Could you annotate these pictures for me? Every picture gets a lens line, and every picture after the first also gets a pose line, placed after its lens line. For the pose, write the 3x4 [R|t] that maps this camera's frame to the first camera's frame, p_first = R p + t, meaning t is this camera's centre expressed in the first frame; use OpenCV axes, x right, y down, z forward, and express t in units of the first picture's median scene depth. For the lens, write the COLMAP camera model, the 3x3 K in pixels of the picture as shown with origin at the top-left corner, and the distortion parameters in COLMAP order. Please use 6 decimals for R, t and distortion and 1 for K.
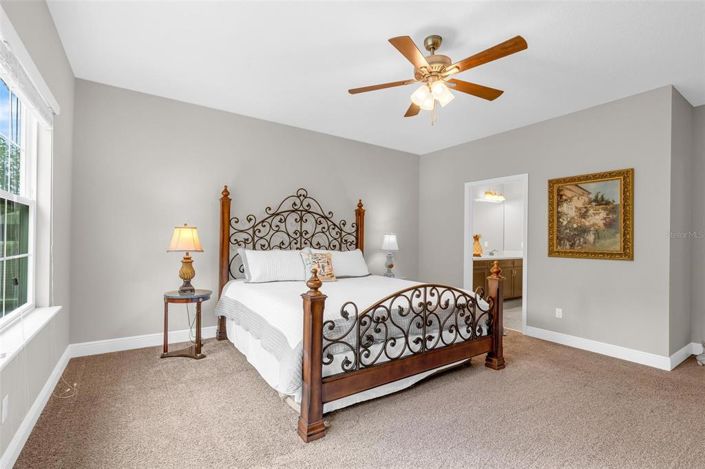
lens RADIAL K [[323.1, 0, 344.3], [0, 323.1, 237.9], [0, 0, 1]] dist [-0.000763, -0.000081]
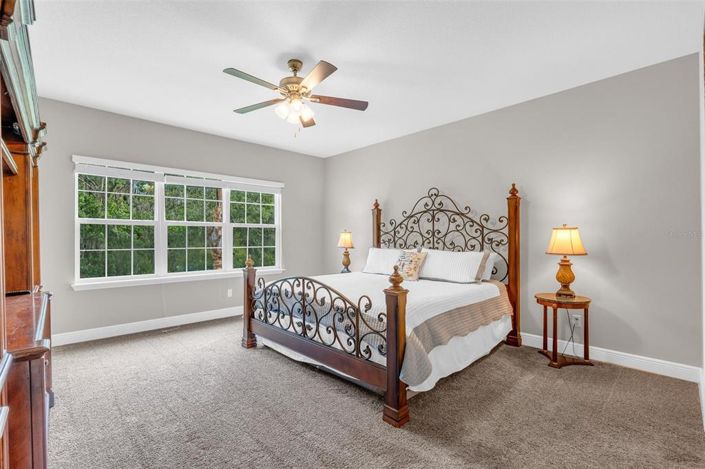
lens RADIAL K [[323.1, 0, 344.3], [0, 323.1, 237.9], [0, 0, 1]] dist [-0.000763, -0.000081]
pose [[0.165476, -0.017579, -0.986057, 0.896737], [0.006911, 0.999837, -0.016665, 0.018532], [0.986190, -0.004057, 0.165571, 0.618723]]
